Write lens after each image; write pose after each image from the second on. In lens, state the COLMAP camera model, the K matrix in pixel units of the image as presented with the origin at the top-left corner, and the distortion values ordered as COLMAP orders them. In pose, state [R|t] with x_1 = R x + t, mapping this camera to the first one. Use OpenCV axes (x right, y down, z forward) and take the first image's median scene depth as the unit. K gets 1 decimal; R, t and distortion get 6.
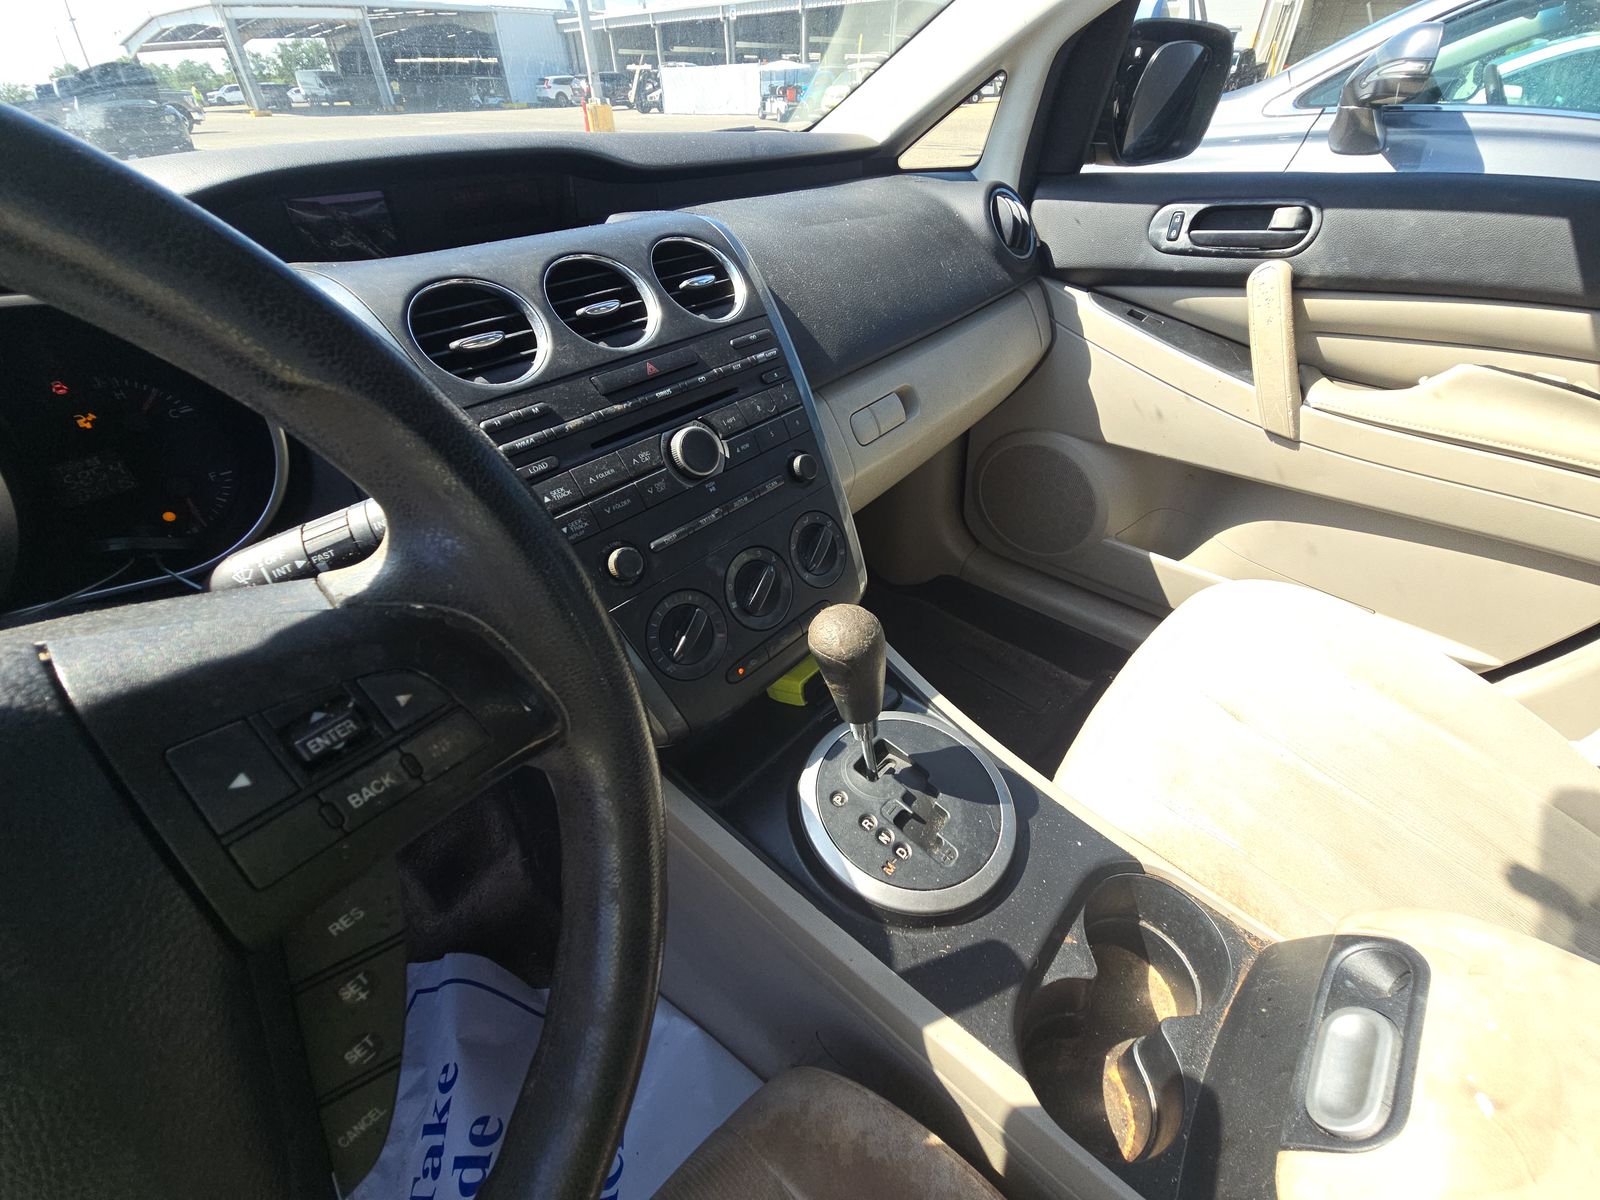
lens RADIAL K [[636.4, 0, 797.4], [0, 636.4, 571.0], [0, 0, 1]] dist [0.014389, -0.014312]
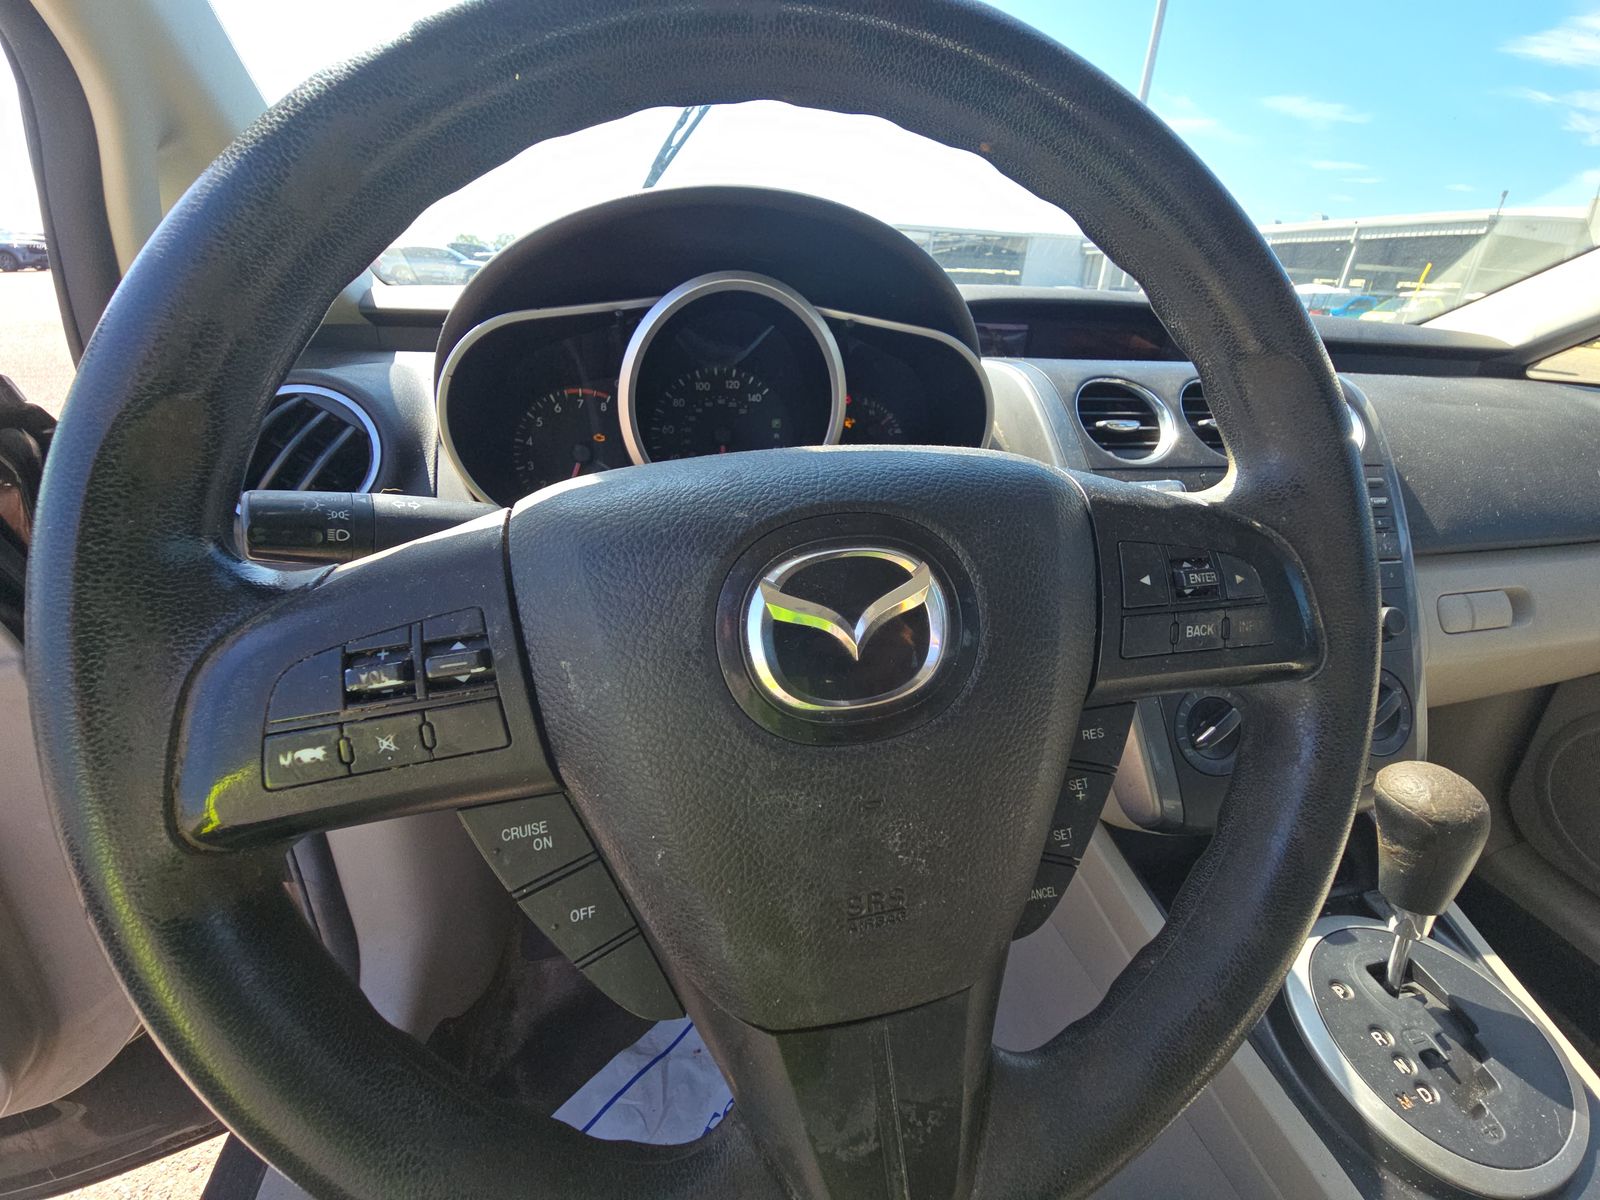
lens RADIAL K [[638.8, 0, 795.2], [0, 638.8, 593.8], [0, 0, 1]] dist [0.014293, -0.011055]
pose [[0.806573, 0.291363, -0.514342, -0.144089], [-0.396027, 0.912303, -0.104237, 0.157908], [0.438865, 0.287768, 0.851227, -0.112589]]
